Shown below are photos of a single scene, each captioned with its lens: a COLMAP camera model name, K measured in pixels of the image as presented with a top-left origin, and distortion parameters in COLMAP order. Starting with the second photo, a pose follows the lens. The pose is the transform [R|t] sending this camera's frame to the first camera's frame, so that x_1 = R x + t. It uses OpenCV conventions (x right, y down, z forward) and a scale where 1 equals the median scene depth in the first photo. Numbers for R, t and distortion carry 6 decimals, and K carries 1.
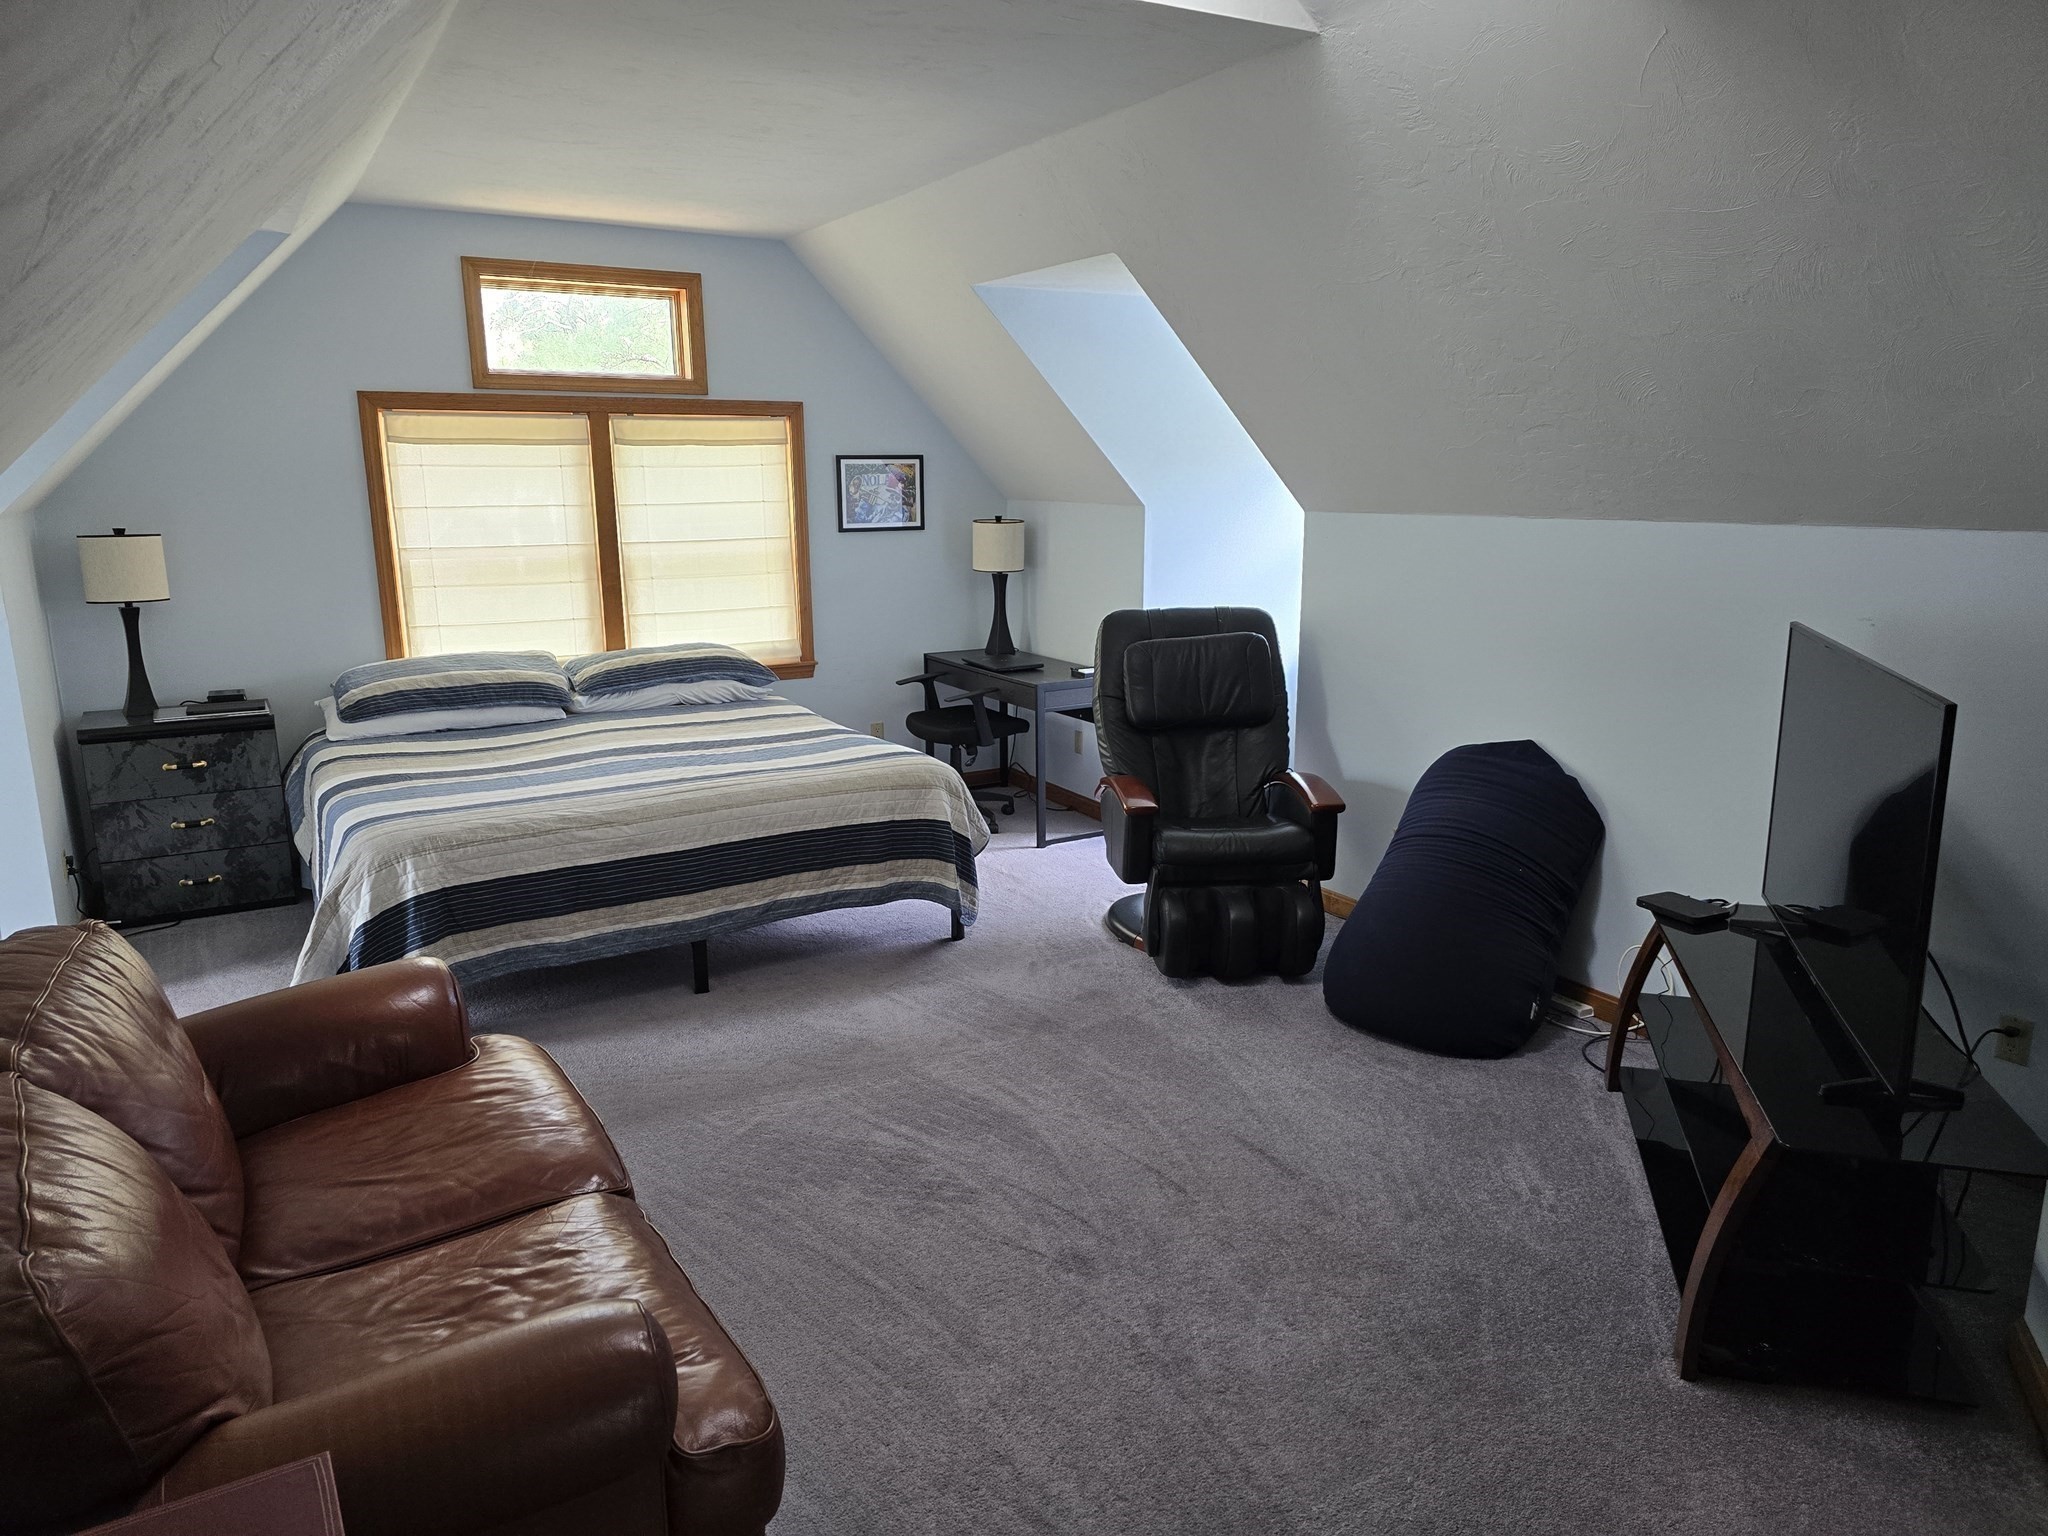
lens RADIAL K [[1365.2, 0, 1024.0], [0, 1365.2, 768.0], [0, 0, 1]] dist [-0.003617, -0.001544]
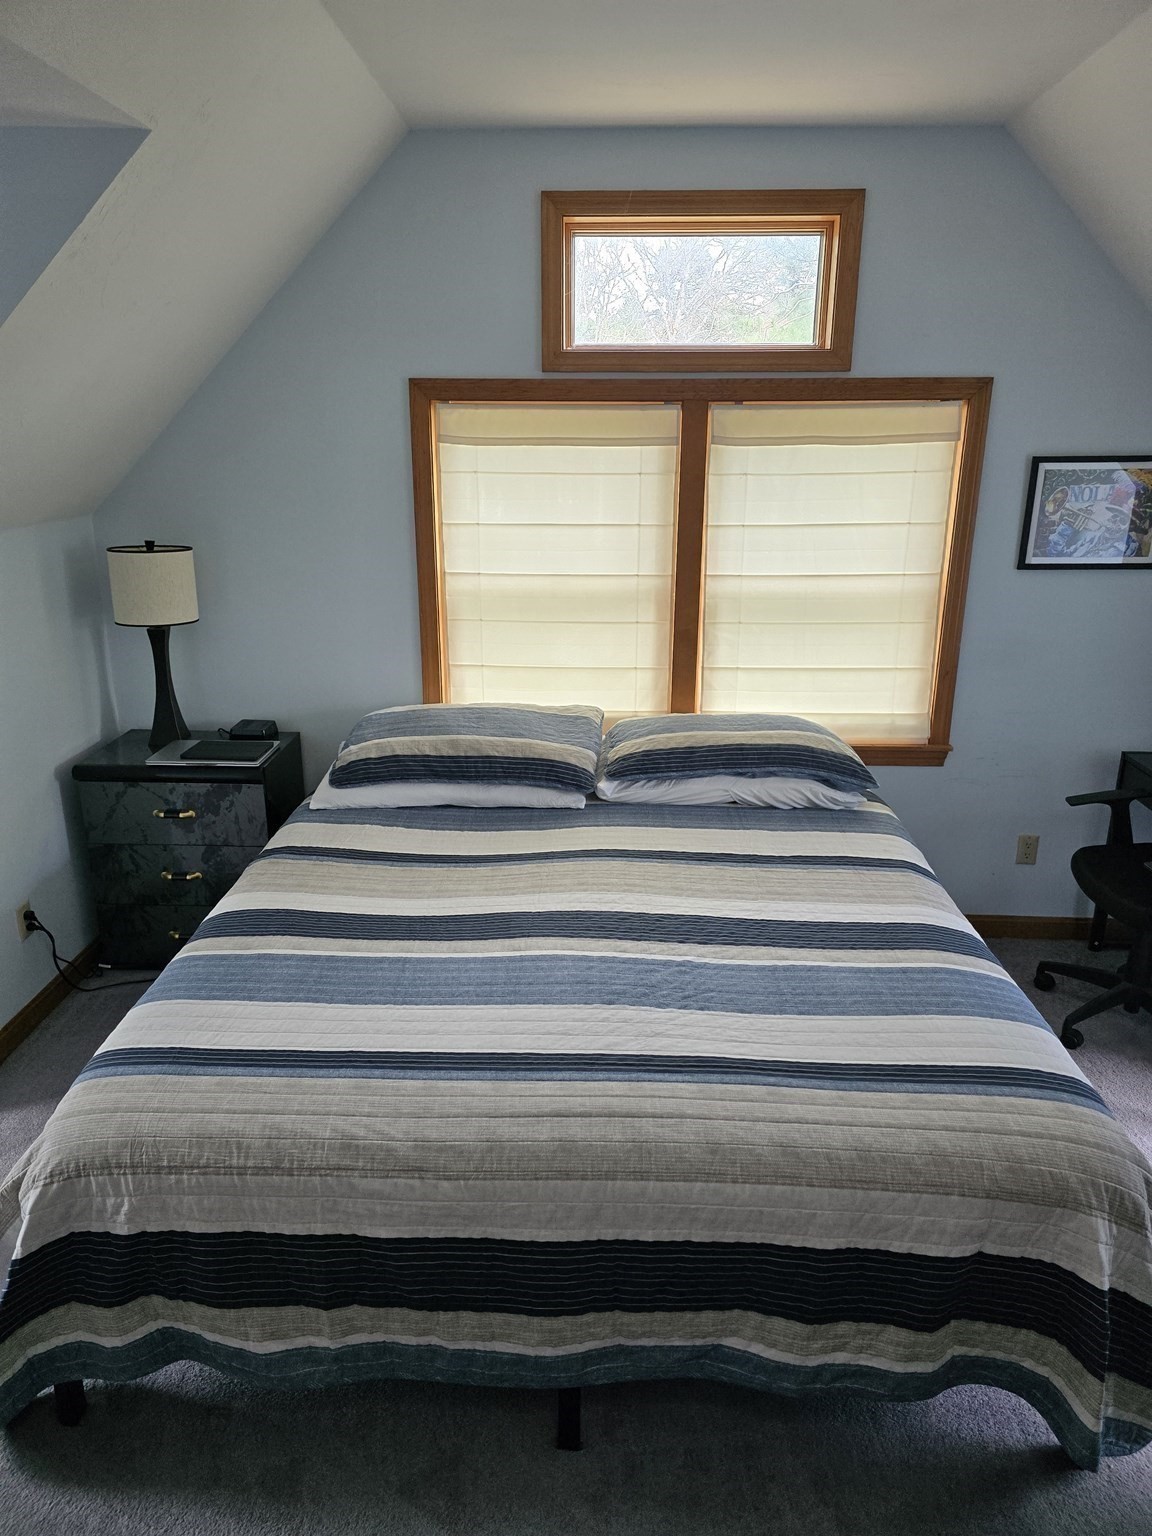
lens RADIAL K [[998.6, 0, 570.7], [0, 998.6, 765.5], [0, 0, 1]] dist [0.096880, -0.132221]
pose [[0.838596, 0.172839, -0.516607, -0.047479], [-0.119289, 0.983579, 0.135433, -0.132279], [0.531532, -0.051948, 0.845444, 0.490959]]
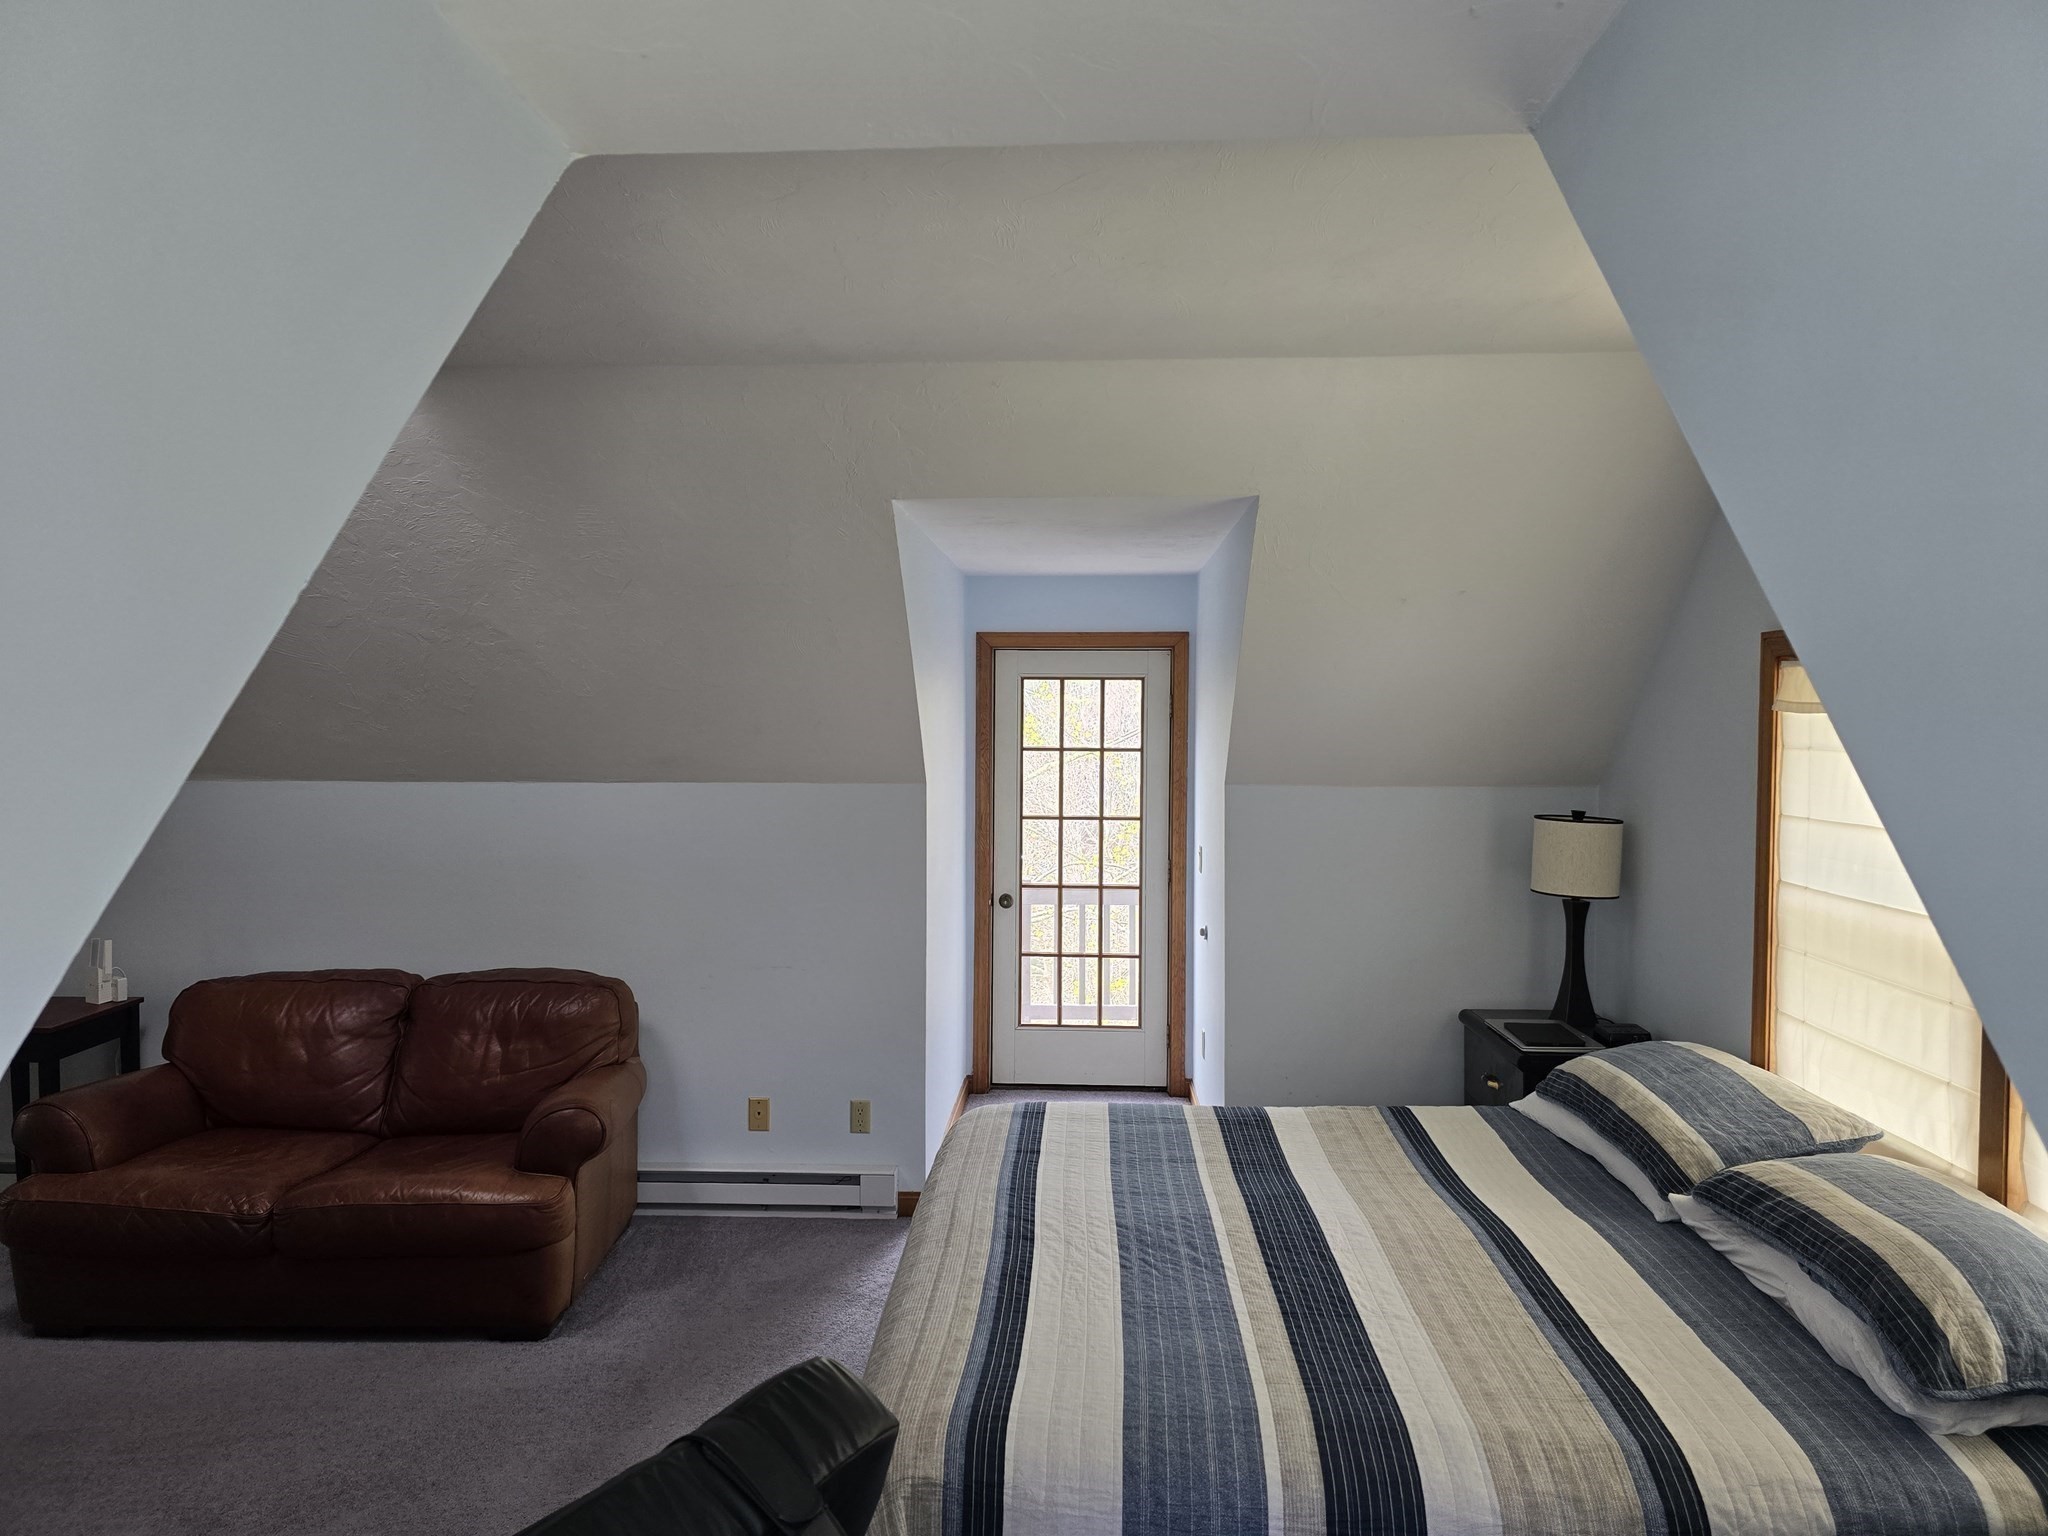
lens RADIAL K [[1365.2, 0, 1024.0], [0, 1365.2, 768.0], [0, 0, 1]] dist [-0.003617, -0.001544]
pose [[-0.555467, 0.029584, -0.831012, 0.231137], [-0.176015, 0.972538, 0.152275, -0.237077], [0.812696, 0.230855, -0.535006, 1.017748]]
